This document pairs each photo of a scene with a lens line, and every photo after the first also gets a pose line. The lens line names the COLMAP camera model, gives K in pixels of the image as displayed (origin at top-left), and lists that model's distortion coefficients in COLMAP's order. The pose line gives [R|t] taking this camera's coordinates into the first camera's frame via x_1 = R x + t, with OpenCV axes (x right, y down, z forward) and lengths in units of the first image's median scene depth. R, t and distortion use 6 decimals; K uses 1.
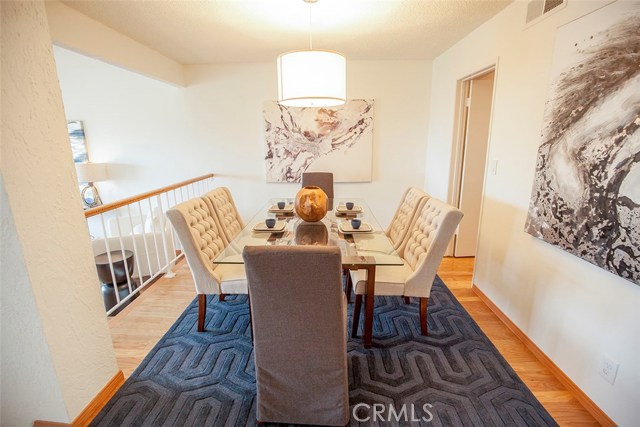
lens RADIAL K [[293.9, 0, 319.4], [0, 293.9, 210.9], [0, 0, 1]] dist [-0.026549, 0.000037]
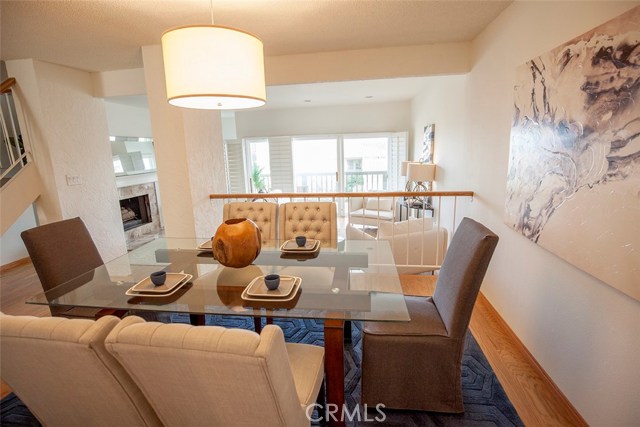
lens RADIAL K [[307.8, 0, 310.0], [0, 307.8, 212.6], [0, 0, 1]] dist [-0.000251, -0.000210]
pose [[-0.132782, 0.219878, -0.966449, 0.418783], [-0.200923, 0.948866, 0.243482, -0.191880], [0.970566, 0.226512, -0.081814, 0.745998]]
